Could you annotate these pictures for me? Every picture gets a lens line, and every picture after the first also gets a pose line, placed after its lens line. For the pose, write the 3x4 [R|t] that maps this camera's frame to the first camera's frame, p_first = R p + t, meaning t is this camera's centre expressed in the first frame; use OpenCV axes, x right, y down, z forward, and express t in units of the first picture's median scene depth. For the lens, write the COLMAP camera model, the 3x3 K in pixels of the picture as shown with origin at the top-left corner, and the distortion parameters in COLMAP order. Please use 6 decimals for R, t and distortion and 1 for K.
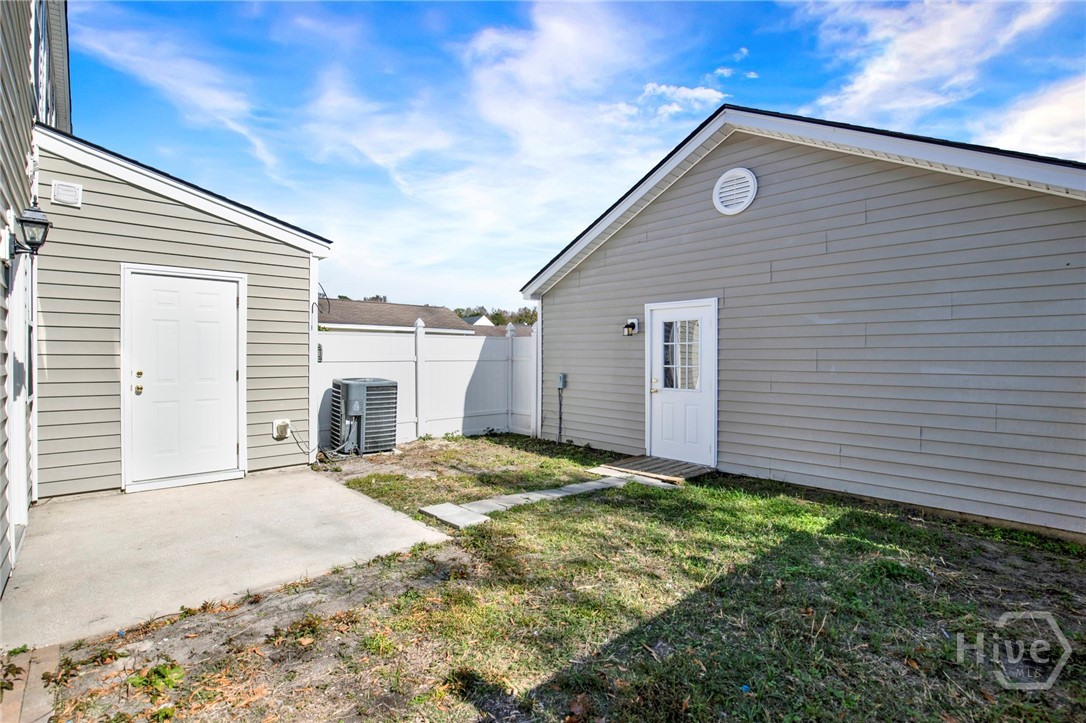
lens RADIAL K [[502.7, 0, 543.6], [0, 502.7, 358.2], [0, 0, 1]] dist [-0.026587, 0.000266]
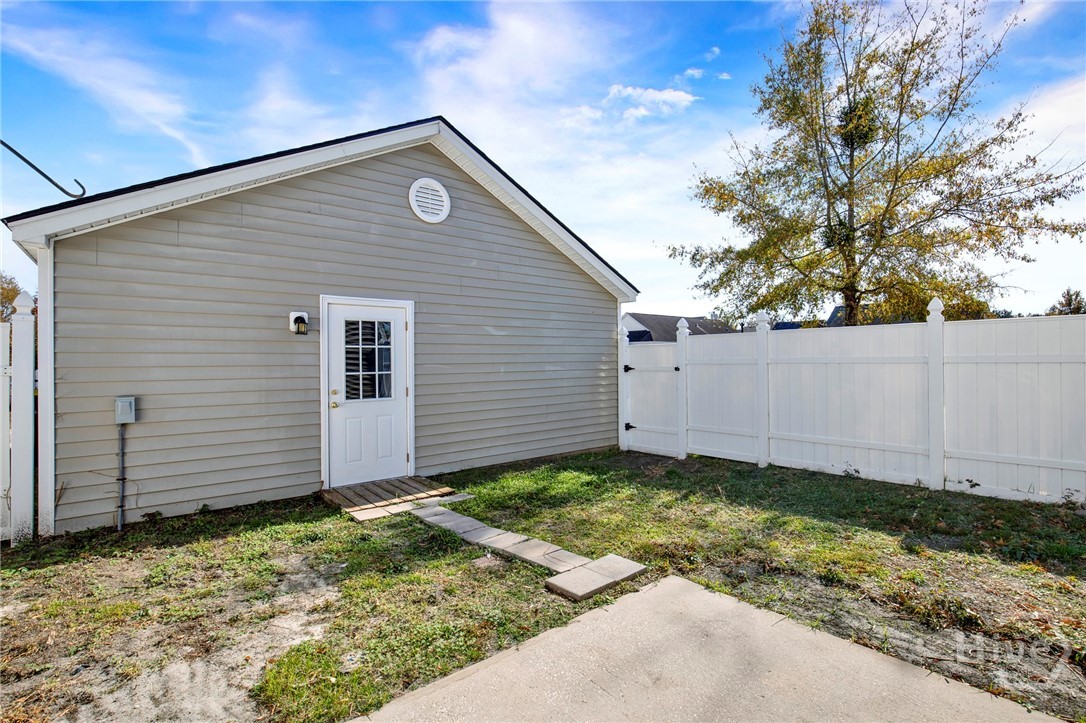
lens RADIAL K [[502.7, 0, 543.6], [0, 502.7, 358.2], [0, 0, 1]] dist [-0.026587, 0.000266]
pose [[0.066673, 0.002111, 0.997773, -0.613334], [0.014050, 0.999897, -0.003054, -0.002571], [-0.997676, 0.014223, 0.066637, 0.682572]]
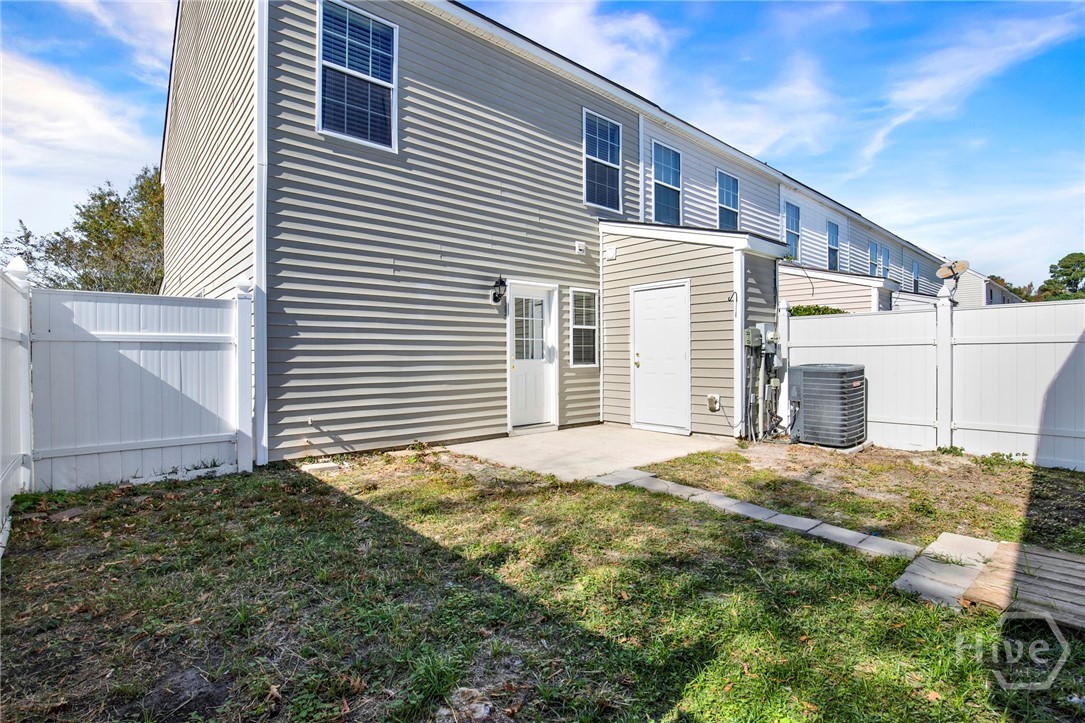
lens RADIAL K [[502.3, 0, 543.1], [0, 502.3, 358.2], [0, 0, 1]] dist [-0.026587, 0.000266]
pose [[-0.024455, 0.004176, -0.999692, 0.630501], [0.003978, 0.999984, 0.004079, 0.028452], [0.999693, -0.003877, -0.024471, 0.574057]]
